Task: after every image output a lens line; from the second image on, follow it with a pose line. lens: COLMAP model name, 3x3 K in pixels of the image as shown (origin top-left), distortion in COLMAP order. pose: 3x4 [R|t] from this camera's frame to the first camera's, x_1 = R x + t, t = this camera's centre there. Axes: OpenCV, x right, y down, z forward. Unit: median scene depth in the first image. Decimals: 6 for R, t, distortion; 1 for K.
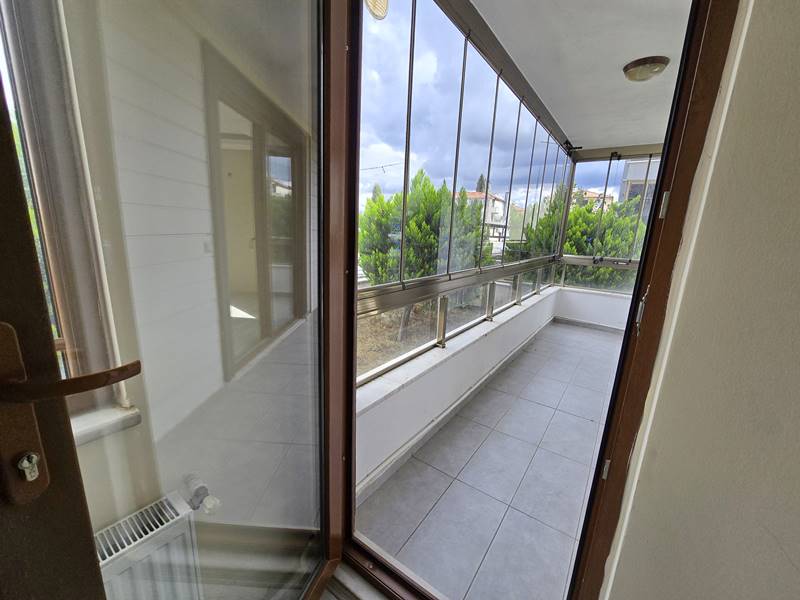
lens RADIAL K [[327.9, 0, 399.1], [0, 327.9, 306.0], [0, 0, 1]] dist [-0.003032, 0.000033]
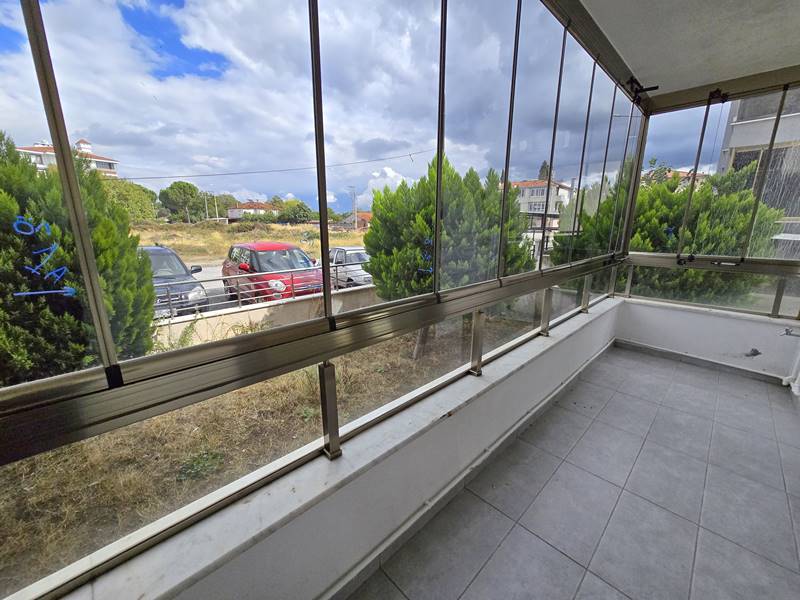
lens RADIAL K [[327.9, 0, 397.4], [0, 327.9, 305.2], [0, 0, 1]] dist [-0.003032, 0.000033]
pose [[0.984254, 0.001058, -0.176756, 0.128978], [0.000623, 0.999955, 0.009458, -0.046727], [0.176758, -0.009419, 0.984209, 0.209097]]
